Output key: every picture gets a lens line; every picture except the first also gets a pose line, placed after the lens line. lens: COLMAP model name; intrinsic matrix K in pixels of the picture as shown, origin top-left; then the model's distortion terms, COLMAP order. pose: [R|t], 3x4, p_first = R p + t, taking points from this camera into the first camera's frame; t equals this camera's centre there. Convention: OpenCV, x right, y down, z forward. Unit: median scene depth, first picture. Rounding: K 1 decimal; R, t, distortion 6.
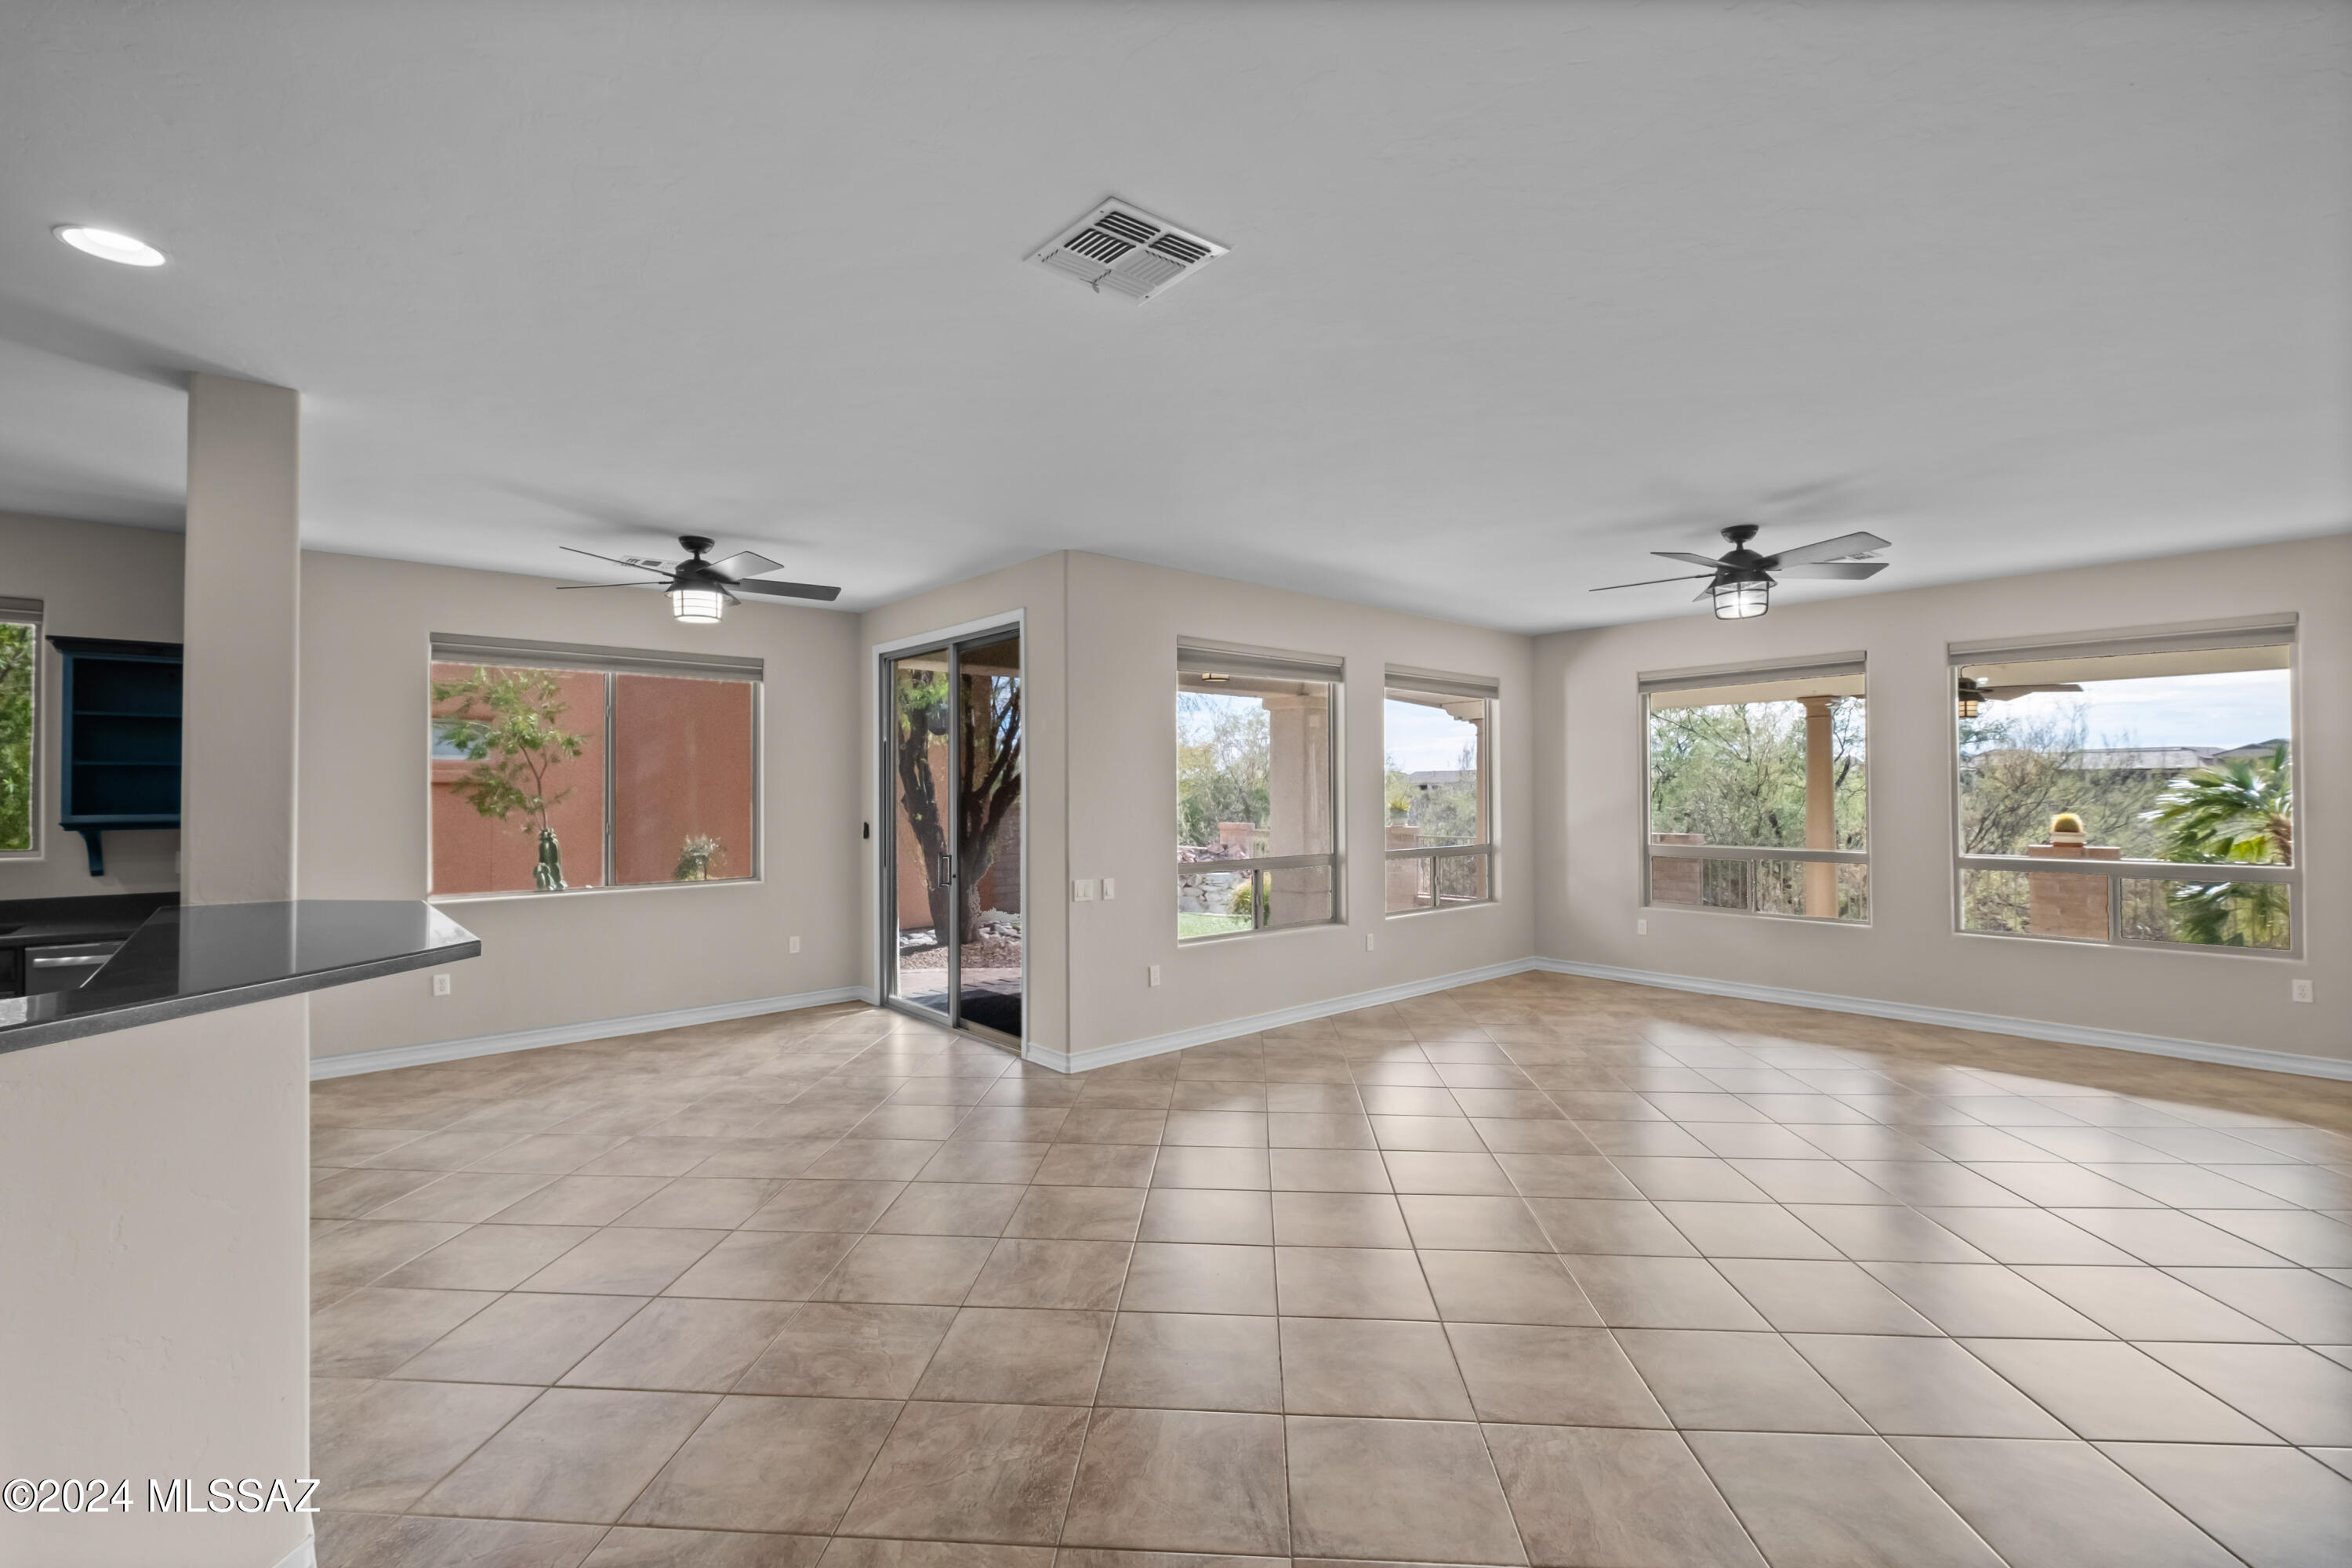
lens RADIAL K [[1028.9, 0, 1176.4], [0, 1028.9, 777.1], [0, 0, 1]] dist [-0.002346, -0.000616]
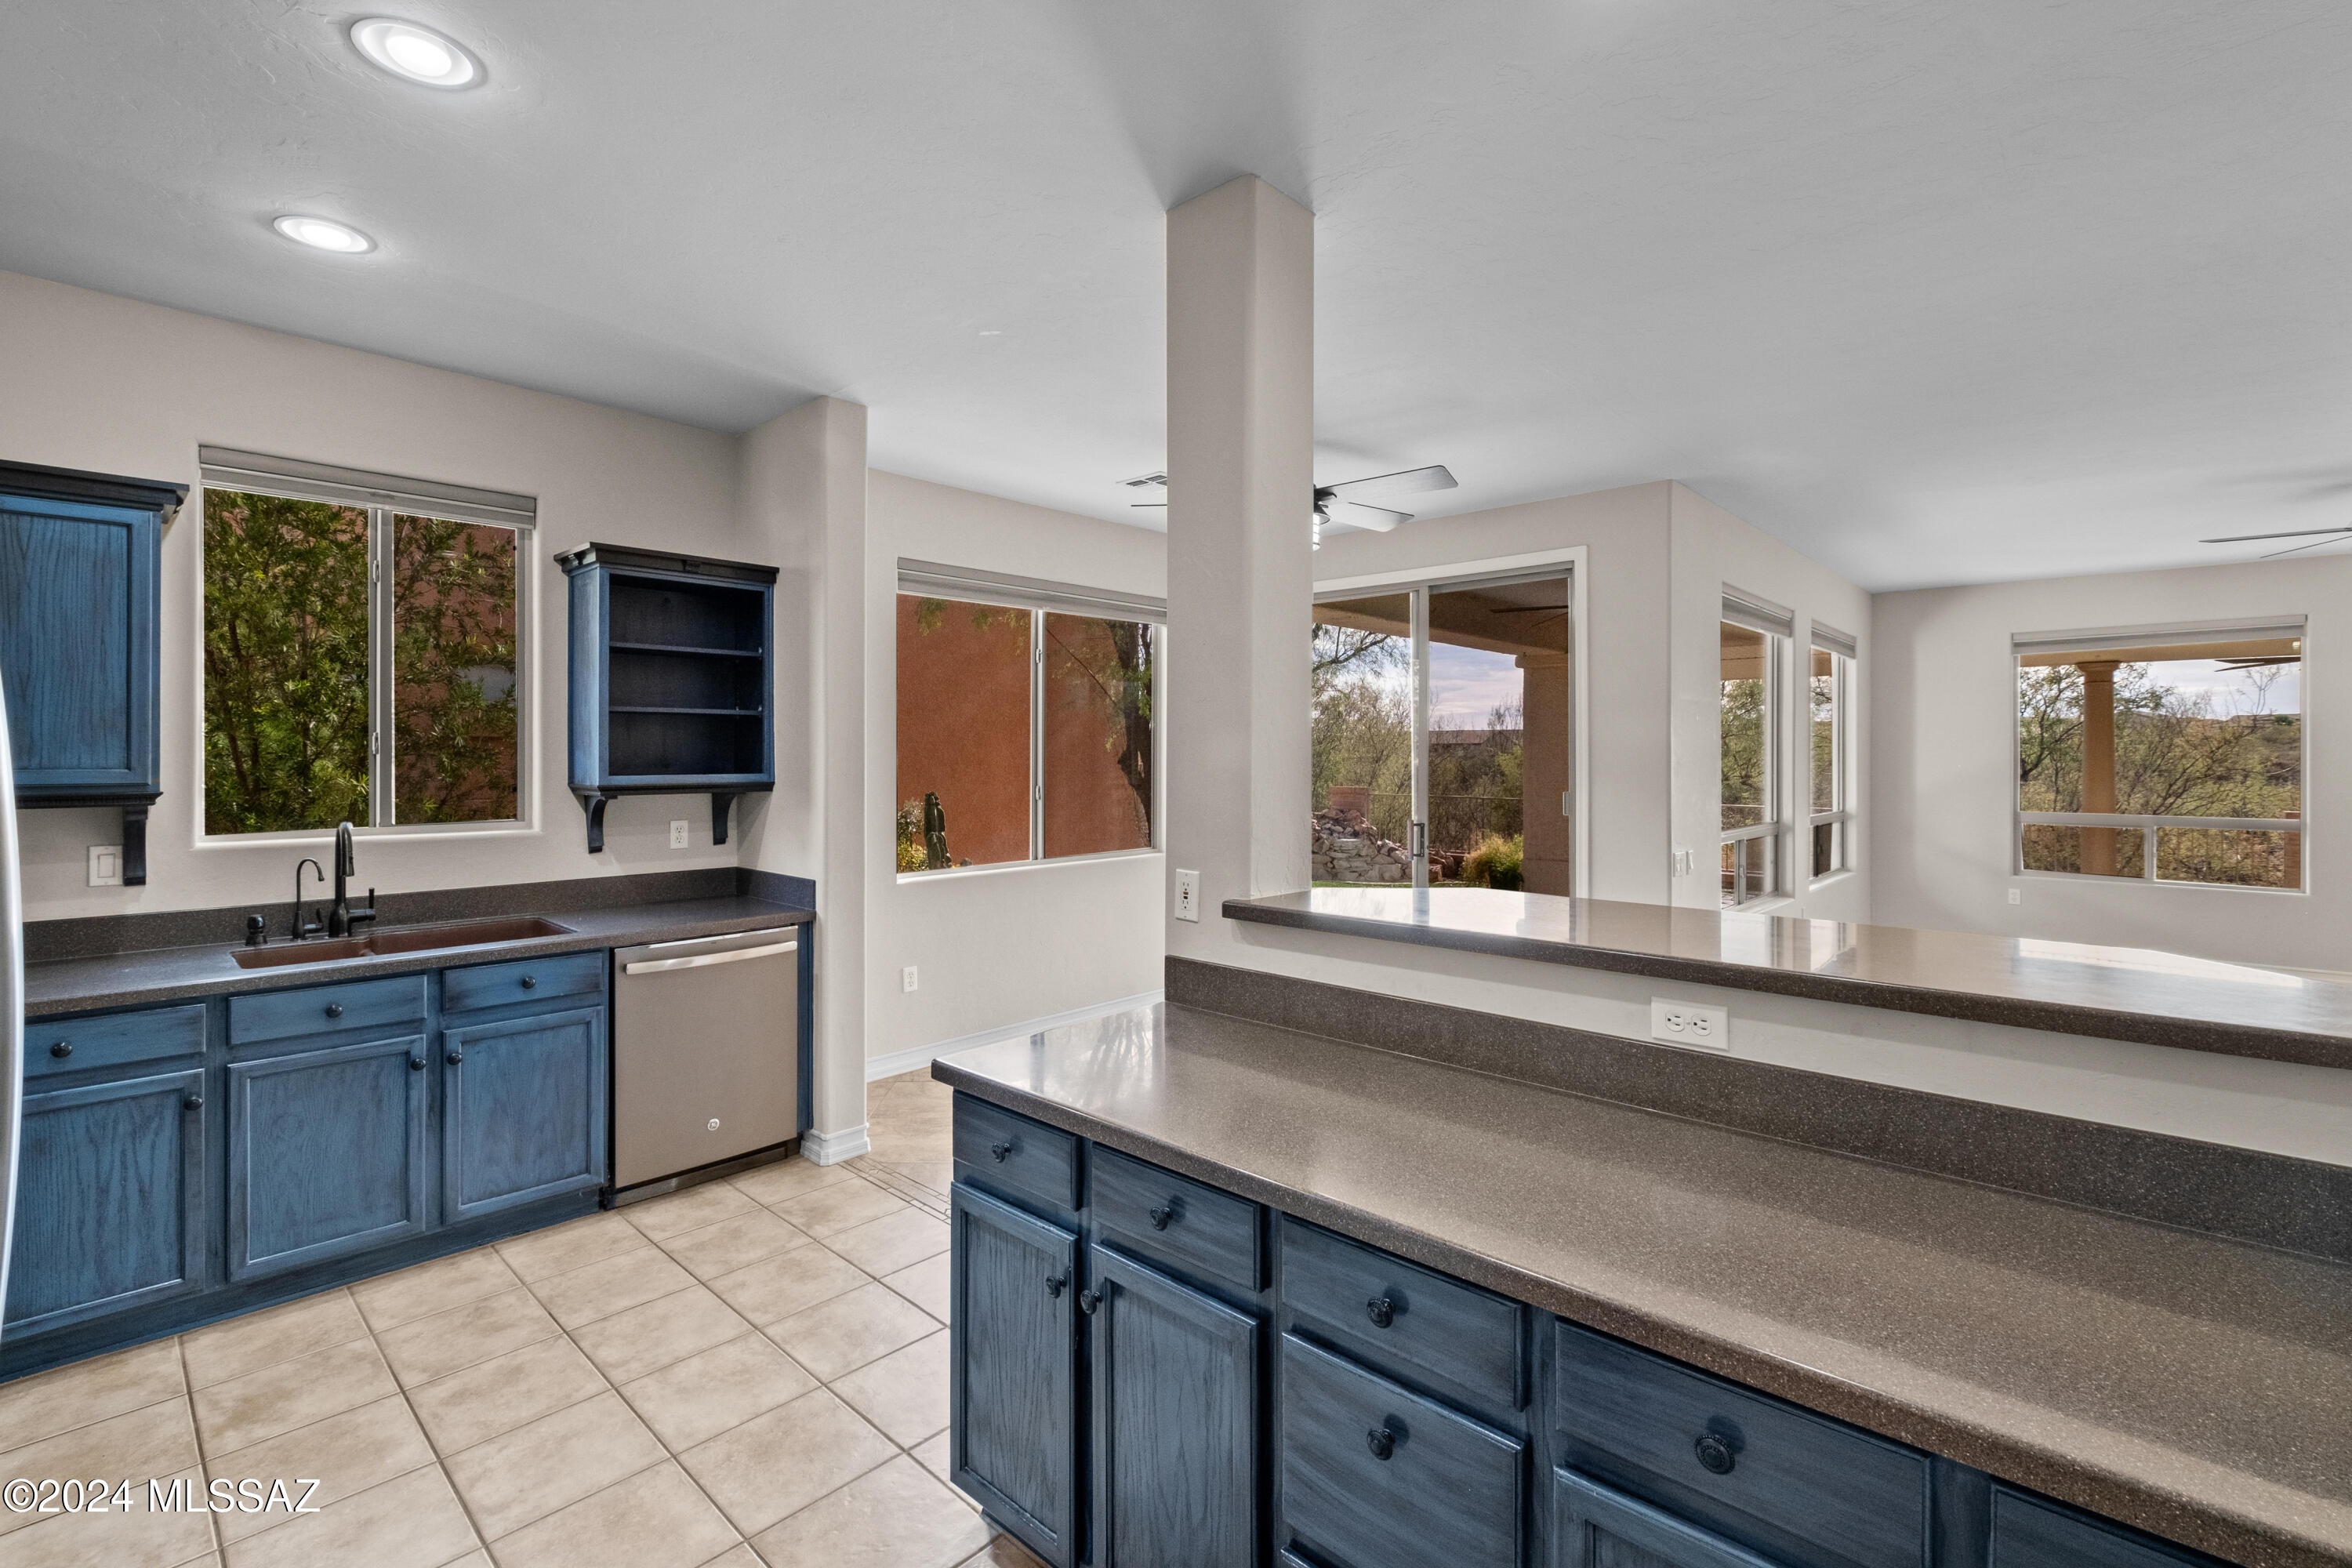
lens RADIAL K [[1042.9, 0, 1176.8], [0, 1042.9, 754.3], [0, 0, 1]] dist [0.000418, -0.000028]
pose [[0.995733, 0.005432, 0.092116, -0.492138], [-0.006738, 0.999881, 0.013866, 0.004612], [-0.092030, -0.014427, 0.995652, 0.115889]]
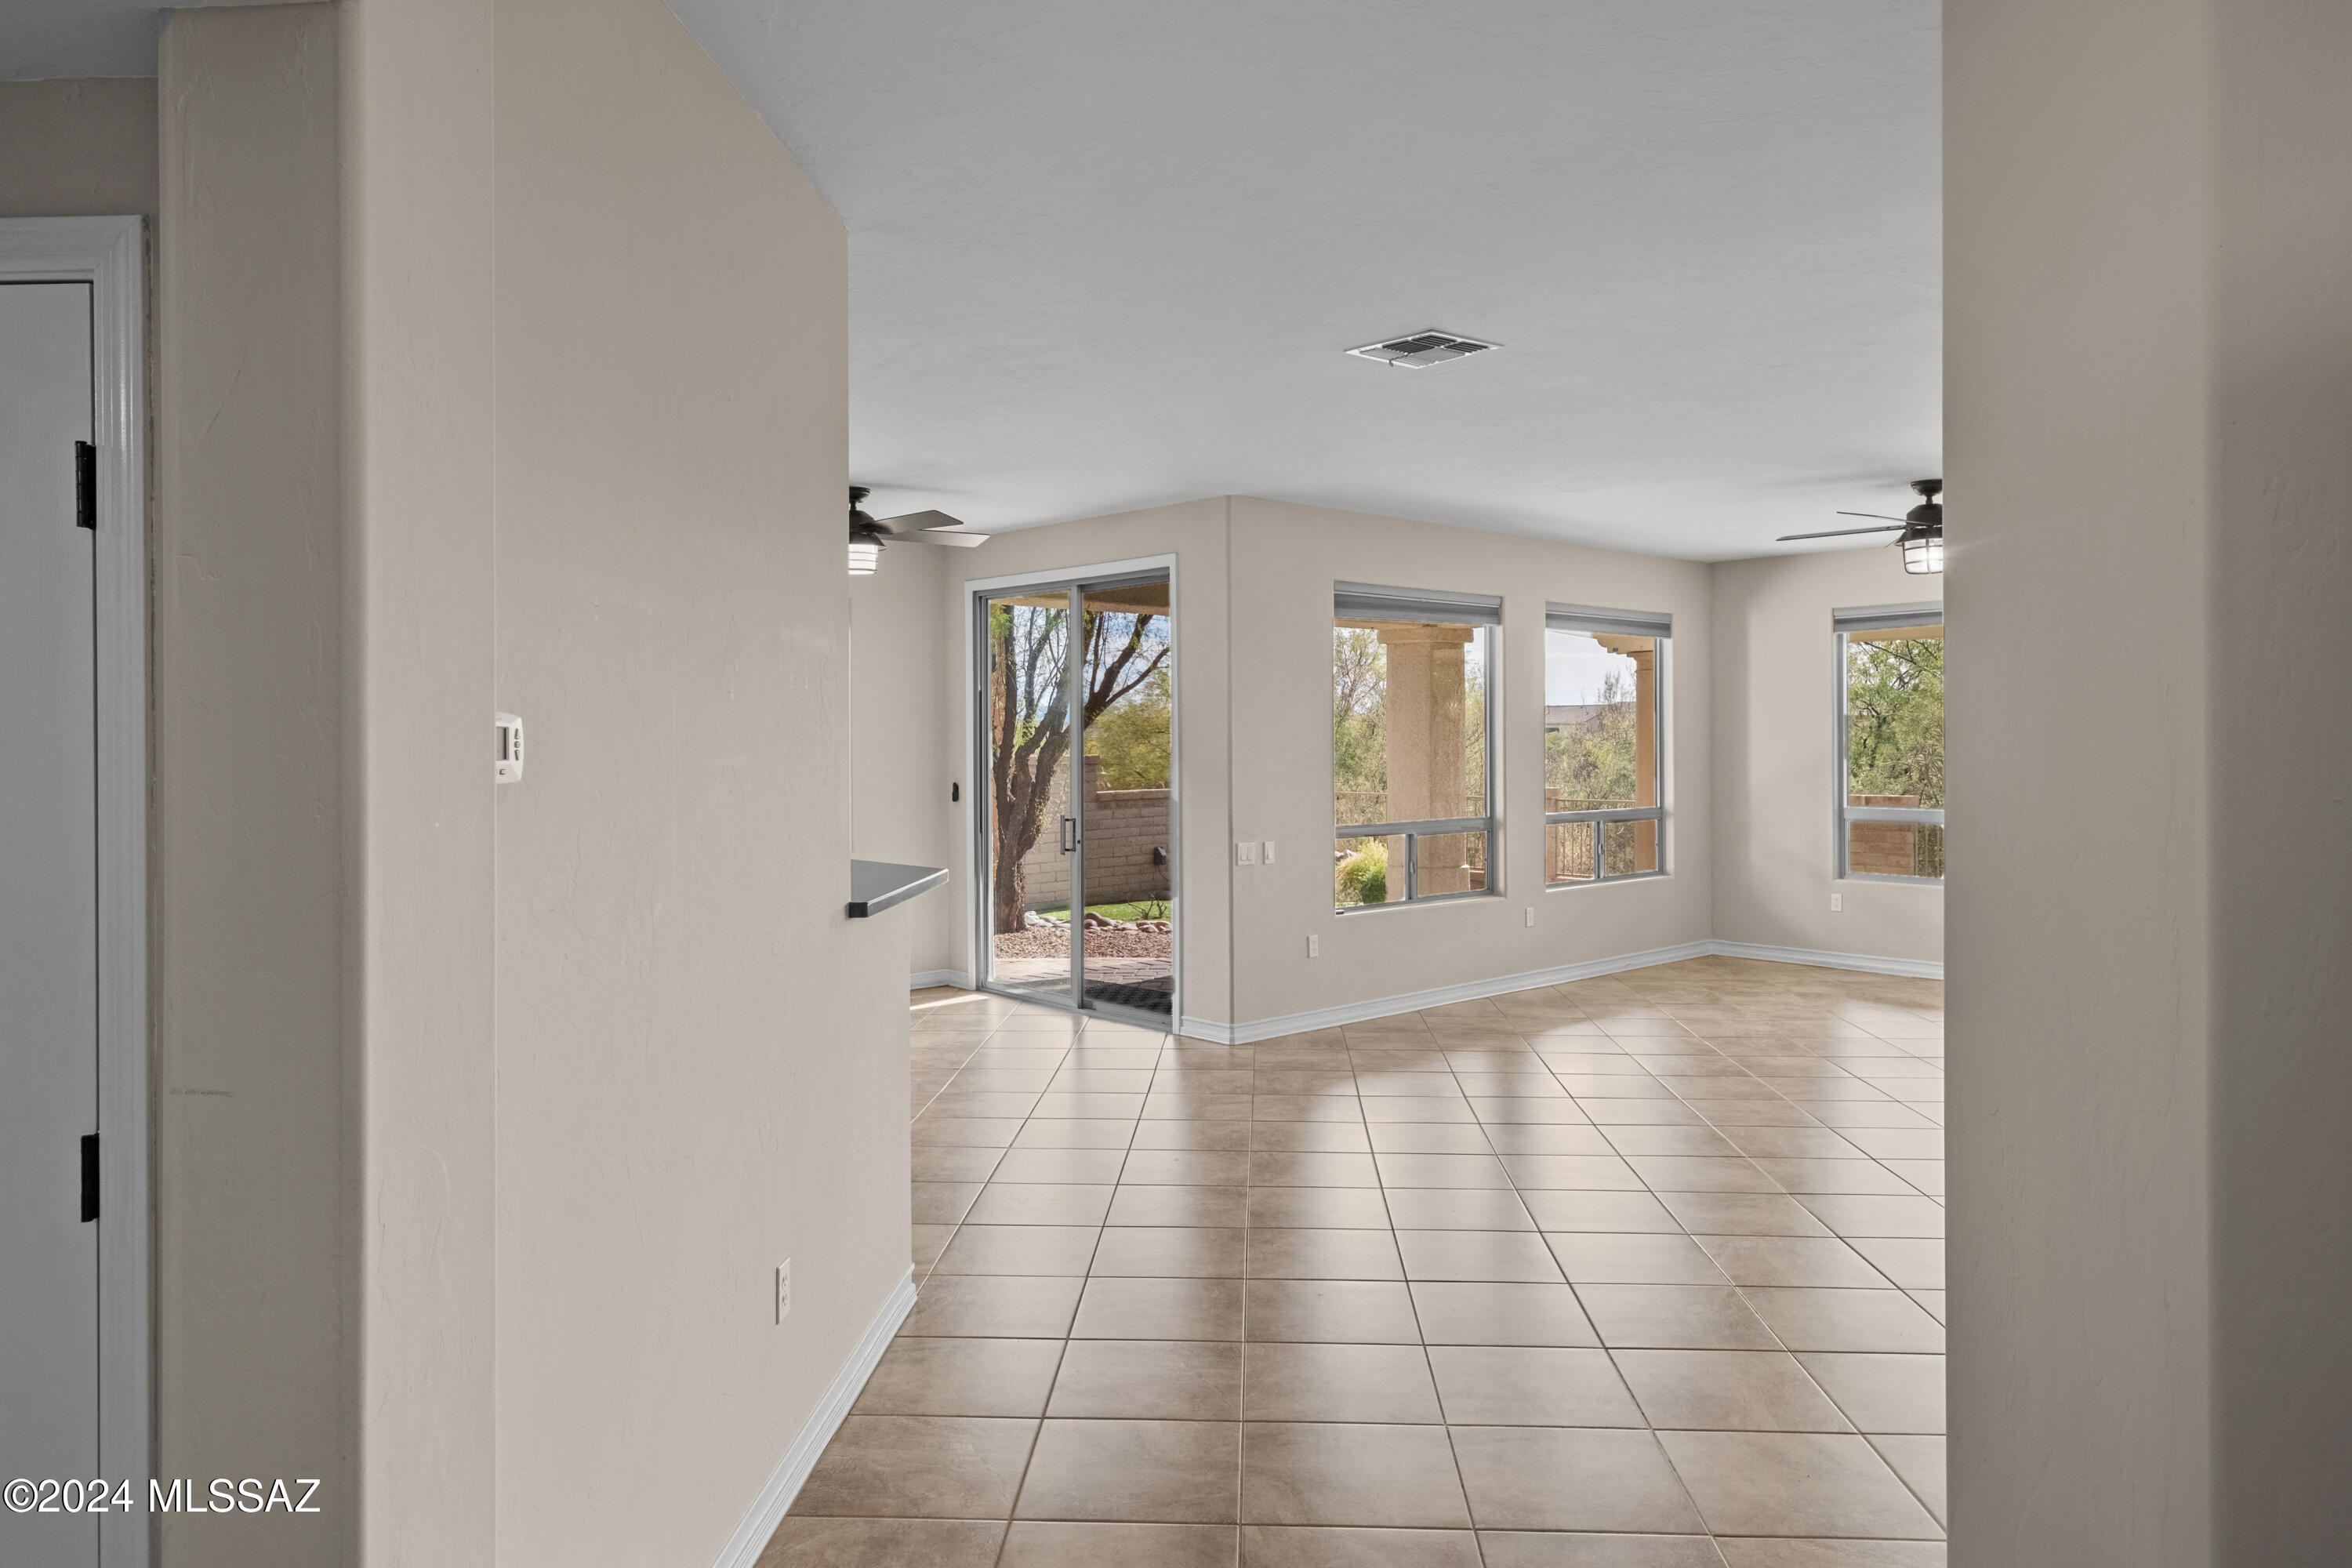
lens RADIAL K [[1539.9, 0, 1182.9], [0, 1539.9, 735.0], [0, 0, 1]] dist [0.000330, 0.001072]
pose [[0.999919, -0.001267, 0.012703, -0.135604], [0.001105, 0.999917, 0.012801, -0.014580], [-0.012718, -0.012786, 0.999837, -0.342897]]
